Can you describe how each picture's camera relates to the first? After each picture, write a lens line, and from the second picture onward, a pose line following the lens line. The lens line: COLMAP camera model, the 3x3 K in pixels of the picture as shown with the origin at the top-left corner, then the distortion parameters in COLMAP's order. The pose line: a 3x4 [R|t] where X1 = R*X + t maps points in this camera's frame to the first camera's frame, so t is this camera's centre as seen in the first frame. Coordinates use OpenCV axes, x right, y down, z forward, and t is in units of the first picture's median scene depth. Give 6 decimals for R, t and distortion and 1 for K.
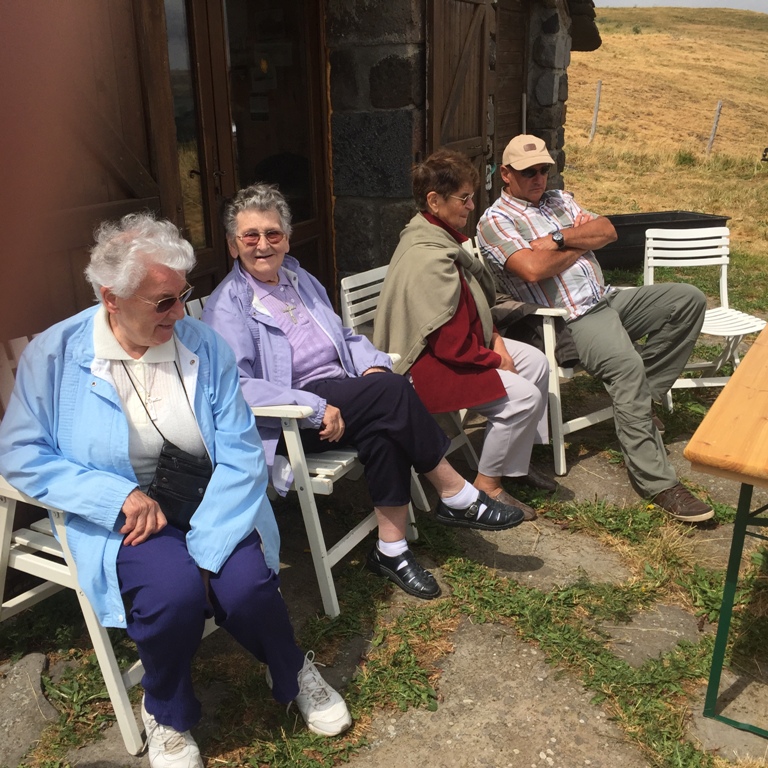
lens RADIAL K [[877.9, 0, 379.0], [0, 877.9, 377.3], [0, 0, 1]] dist [0.050148, 0.000000]
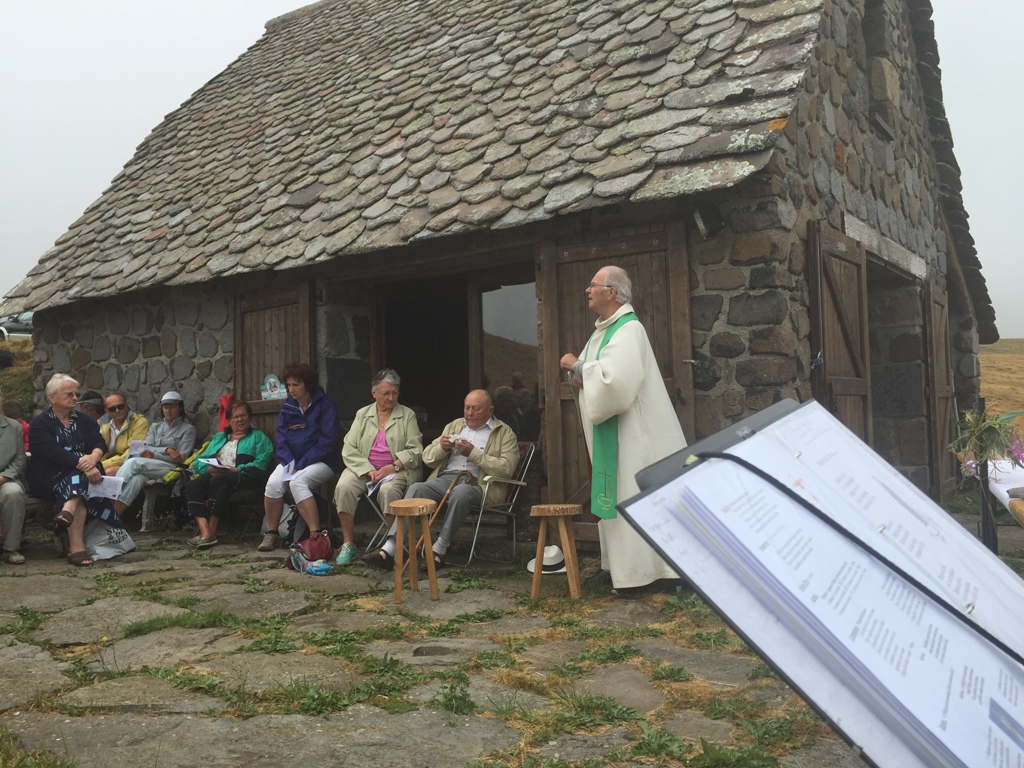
lens RADIAL K [[877.8, 0, 505.4], [0, 877.8, 382.1], [0, 0, 1]] dist [0.100437, -0.132540]
pose [[0.984290, -0.016606, -0.175777, -0.589081], [-0.046449, 0.936142, -0.348540, 0.467665], [0.170340, 0.351229, 0.920664, -0.874306]]
